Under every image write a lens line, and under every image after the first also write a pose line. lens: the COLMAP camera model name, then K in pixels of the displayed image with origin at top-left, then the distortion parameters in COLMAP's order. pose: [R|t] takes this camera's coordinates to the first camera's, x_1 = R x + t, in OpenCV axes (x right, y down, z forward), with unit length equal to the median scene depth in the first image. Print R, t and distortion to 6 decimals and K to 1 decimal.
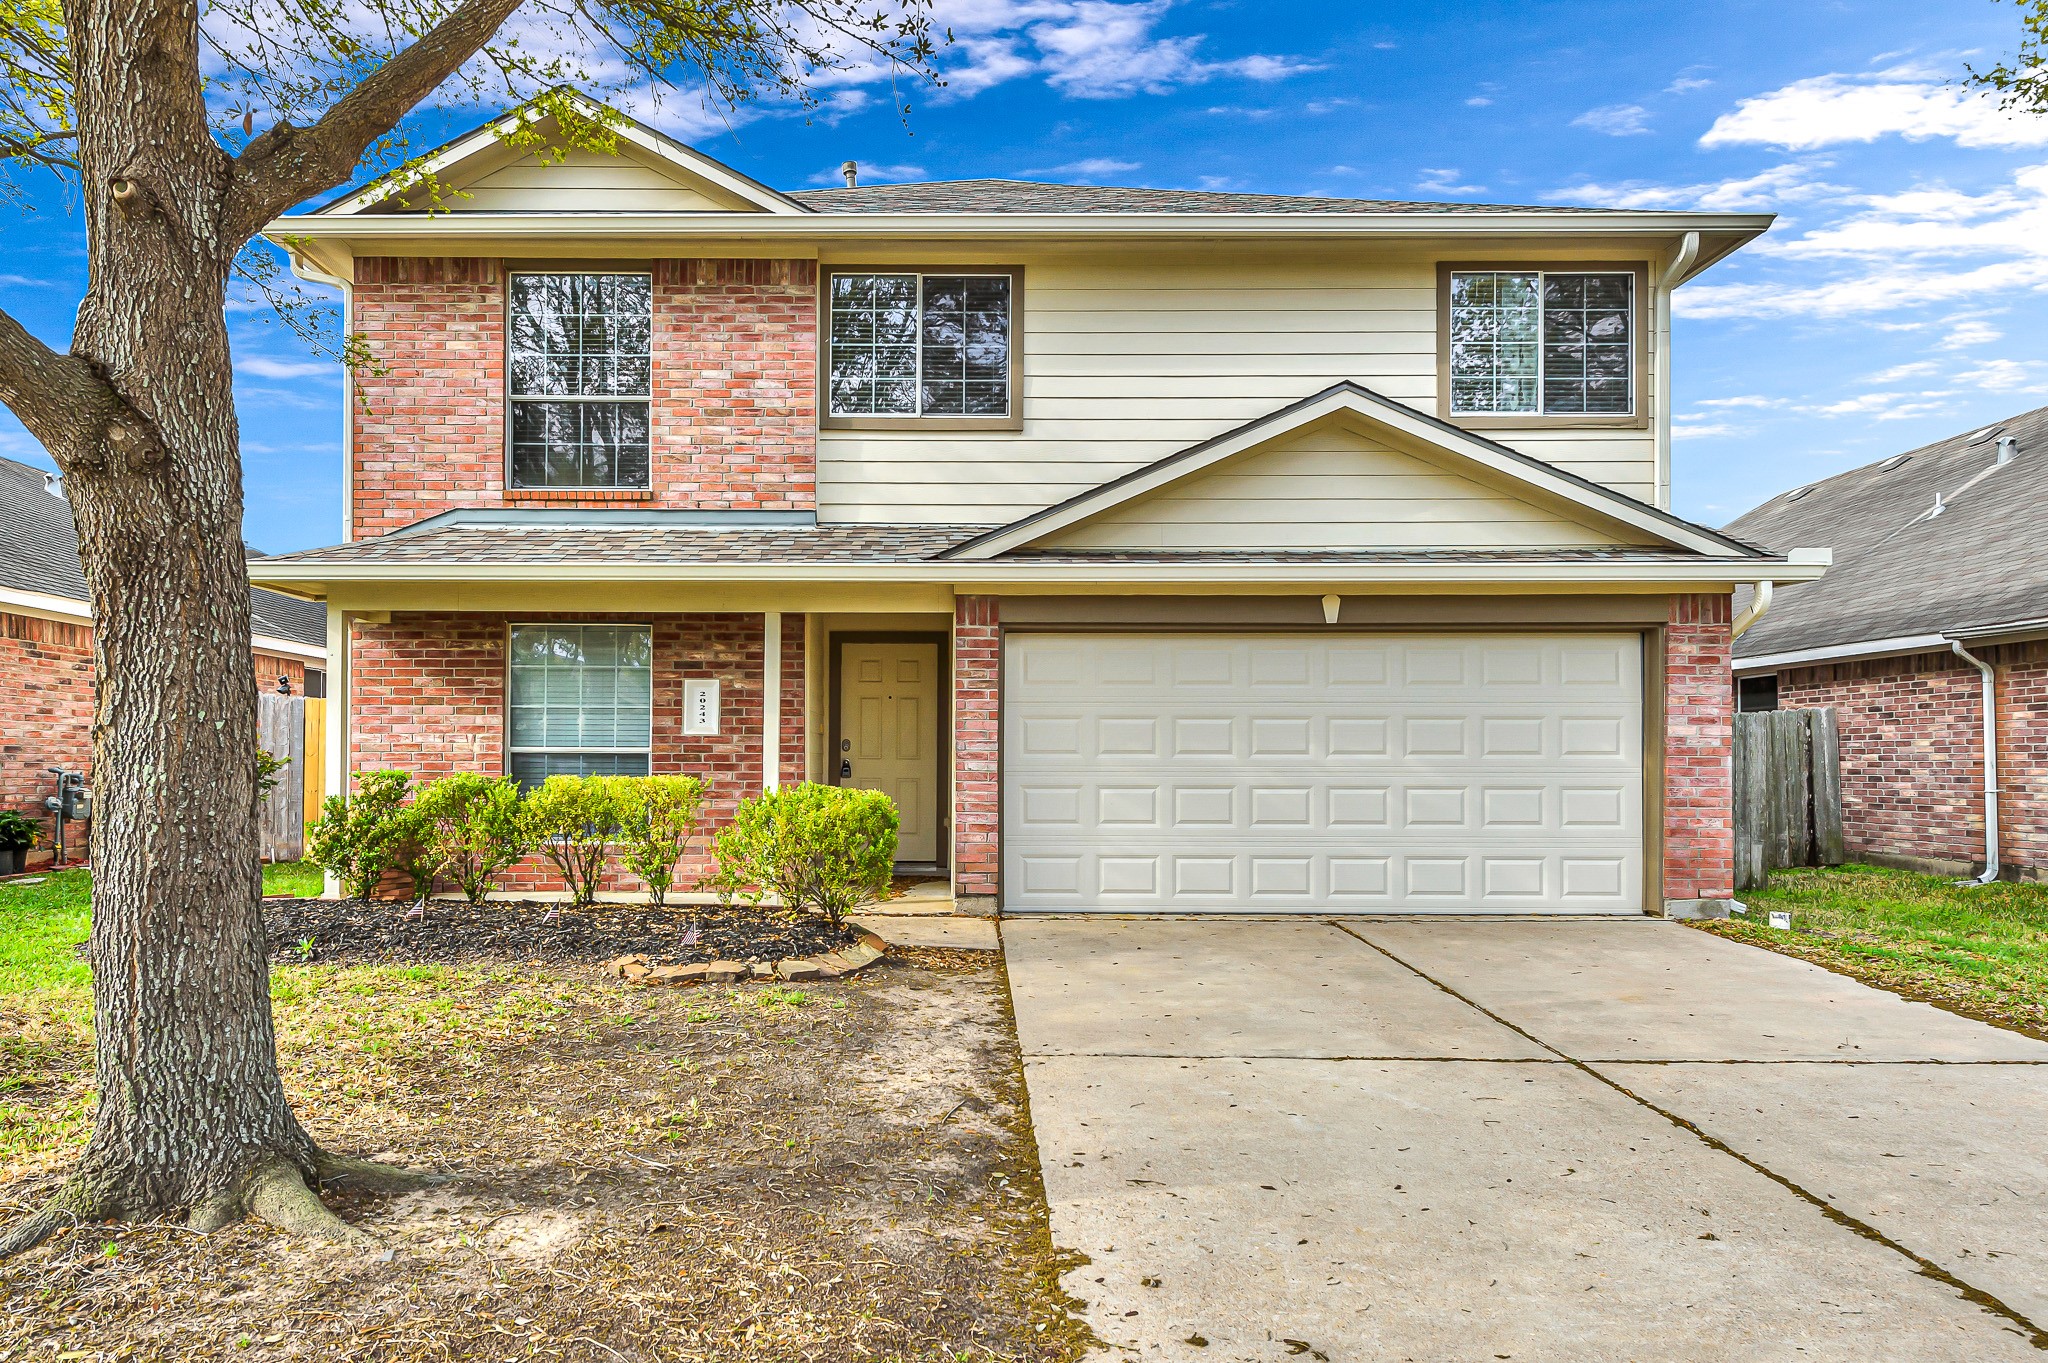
lens RADIAL K [[1257.3, 0, 1022.8], [0, 1257.3, 746.5], [0, 0, 1]] dist [0.024414, 0.000515]
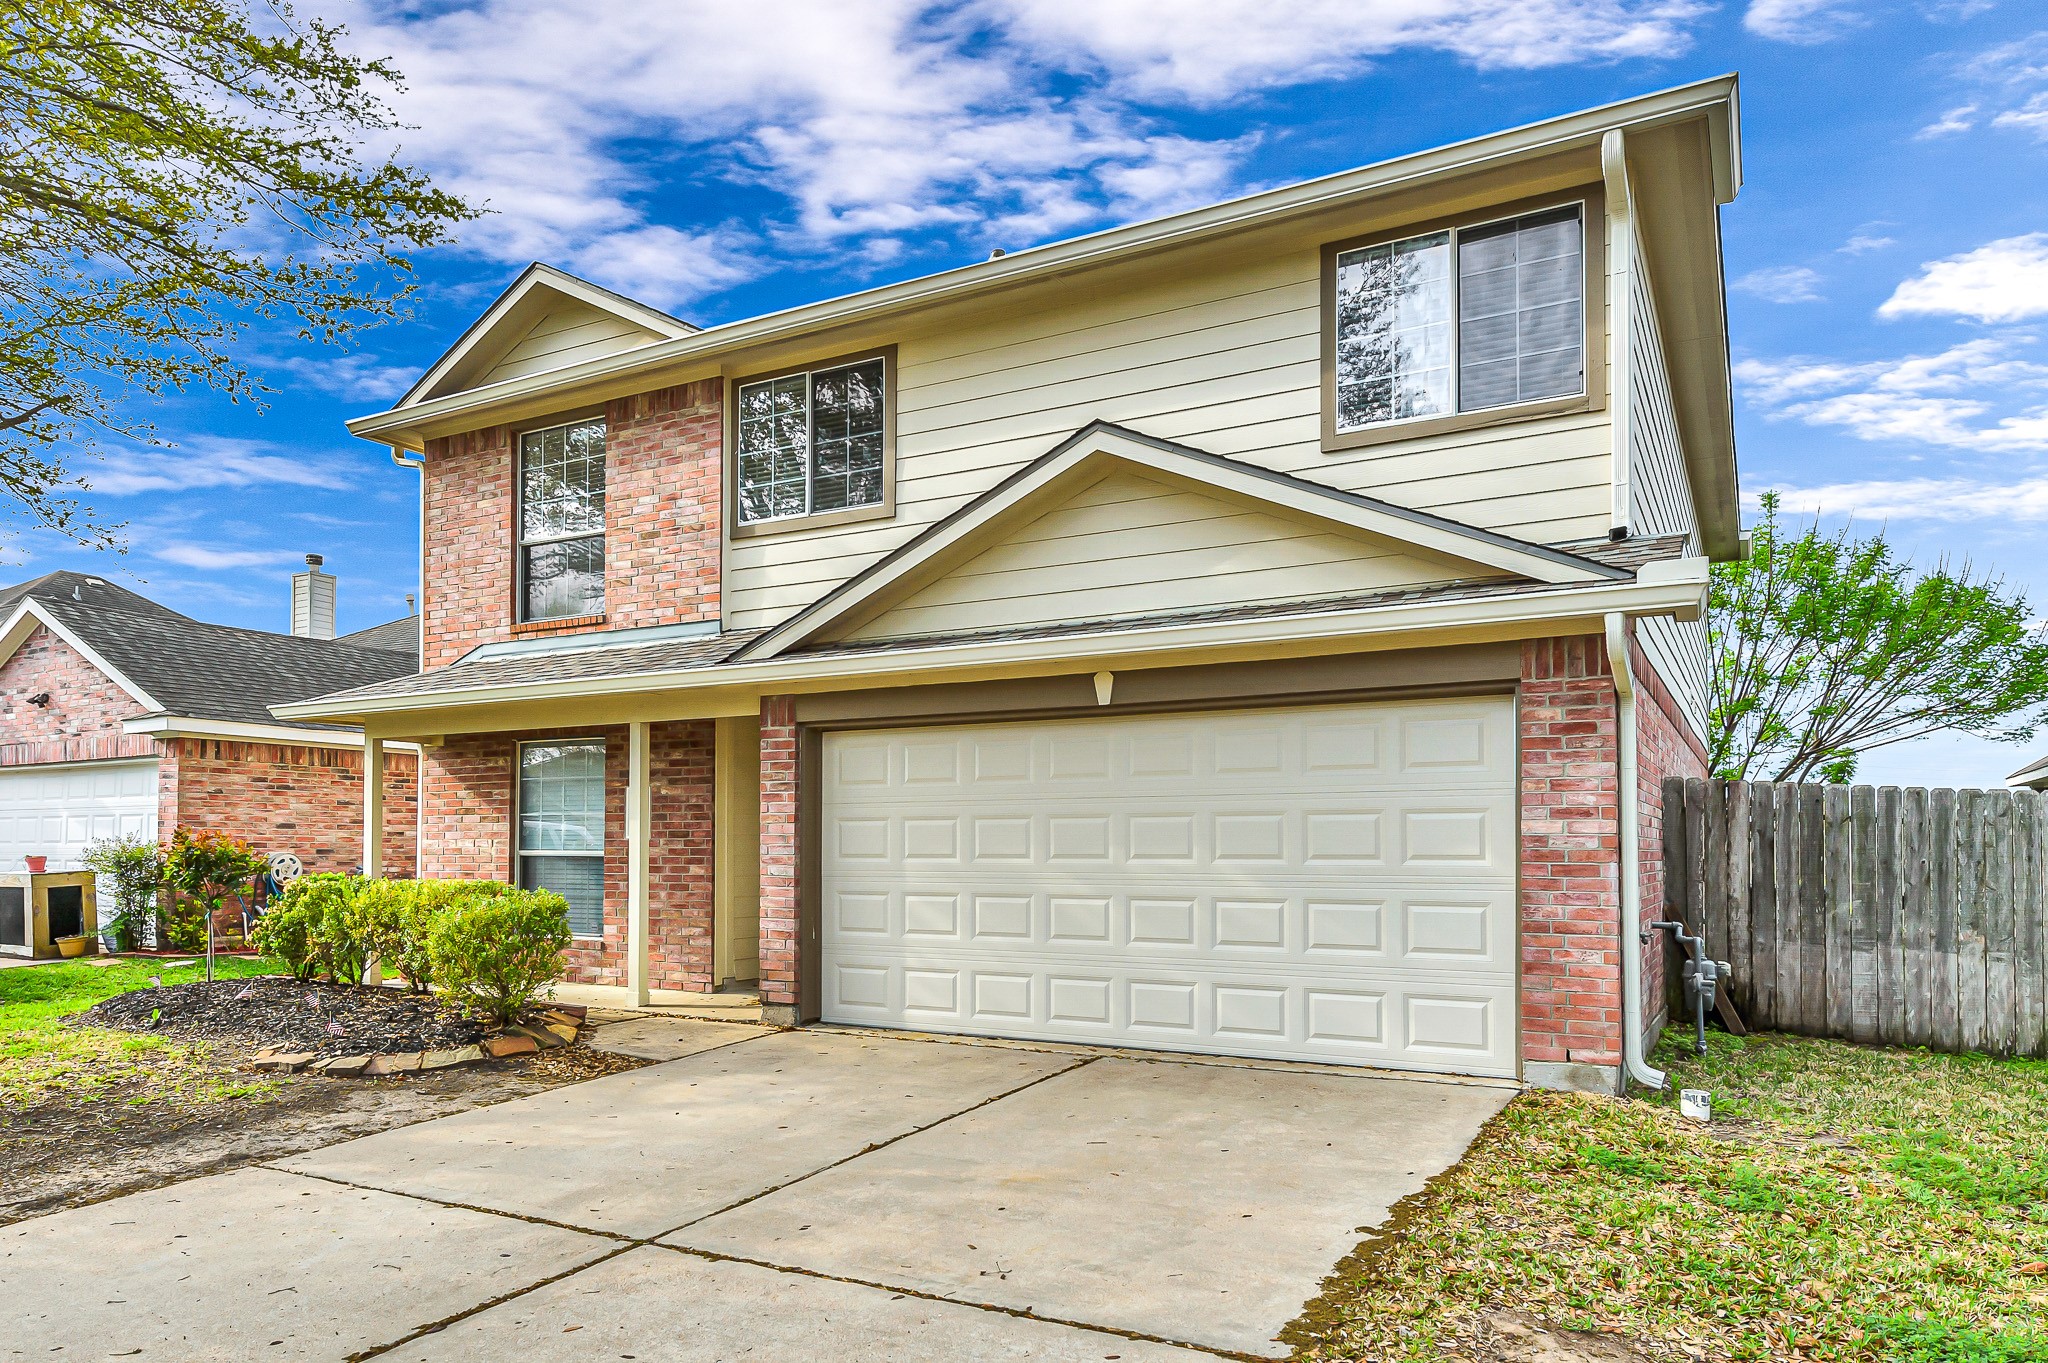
lens RADIAL K [[1304.2, 0, 1048.7], [0, 1304.2, 812.4], [0, 0, 1]] dist [0.024223, -0.001293]
pose [[0.881479, -0.015568, -0.471967, 0.578210], [0.008010, 0.999806, -0.018018, -0.009020], [0.472156, 0.012102, 0.881432, 0.192305]]
